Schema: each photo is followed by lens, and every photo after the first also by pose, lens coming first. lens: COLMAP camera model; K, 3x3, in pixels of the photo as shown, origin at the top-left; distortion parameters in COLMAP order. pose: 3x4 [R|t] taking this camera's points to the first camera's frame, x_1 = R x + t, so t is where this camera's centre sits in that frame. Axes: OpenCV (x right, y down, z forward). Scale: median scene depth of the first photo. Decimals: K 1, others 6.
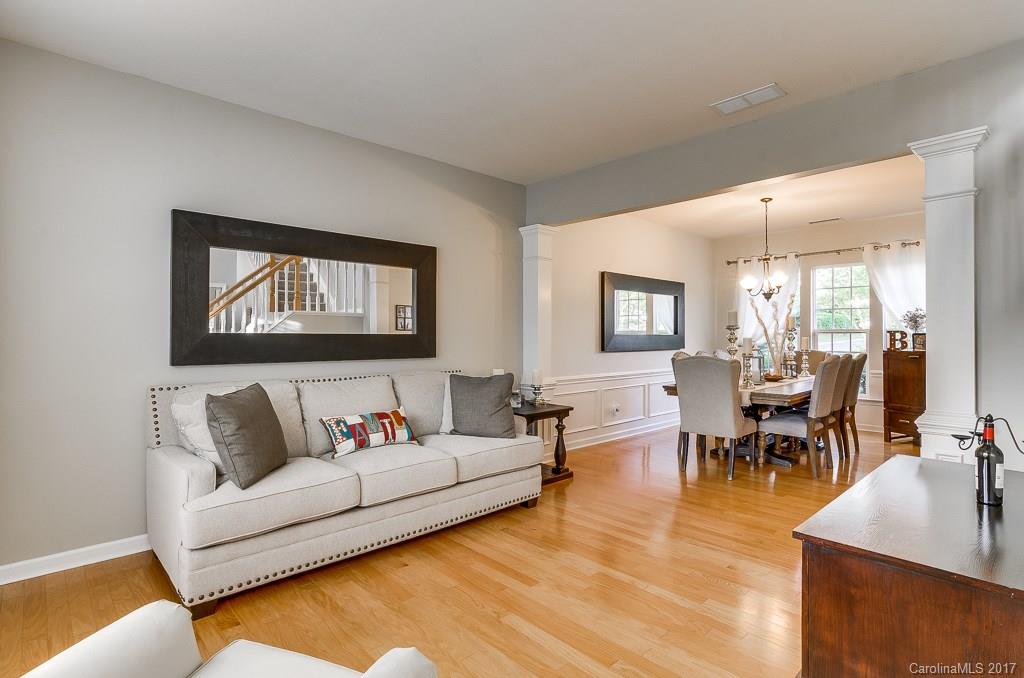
lens RADIAL K [[504.5, 0, 515.3], [0, 504.5, 338.2], [0, 0, 1]] dist [-0.001680, -0.000168]
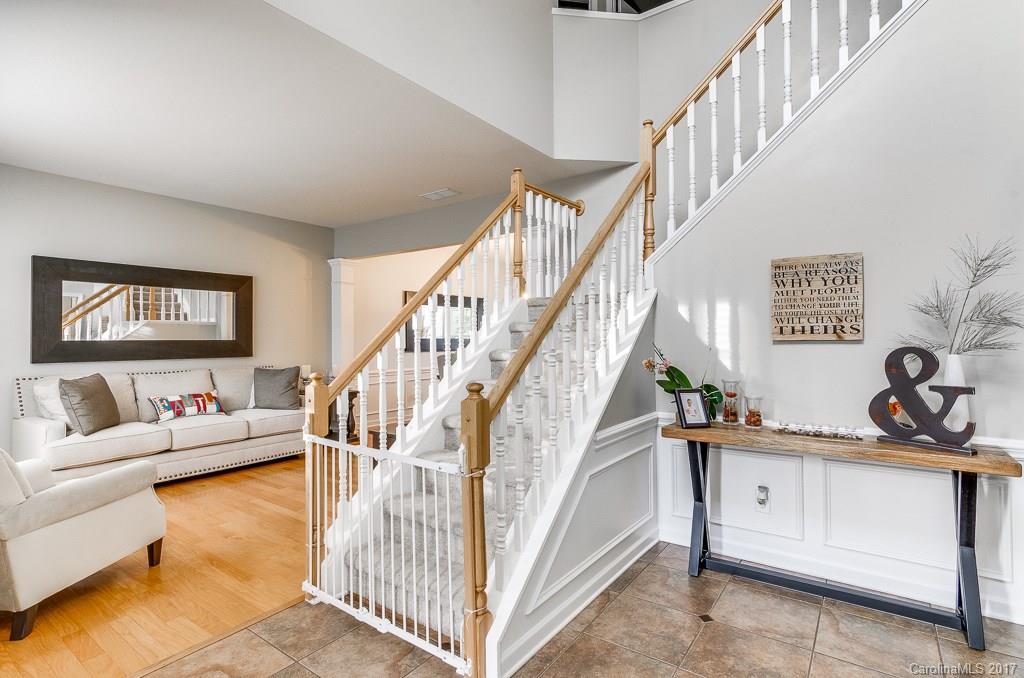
lens RADIAL K [[501.7, 0, 512.0], [0, 501.7, 339.0], [0, 0, 1]] dist [-0.000754, 0.001205]
pose [[0.983879, -0.007309, 0.178685, 0.178860], [0.008369, 0.999952, -0.005177, 0.001724], [-0.178639, 0.006589, 0.983893, -0.285140]]
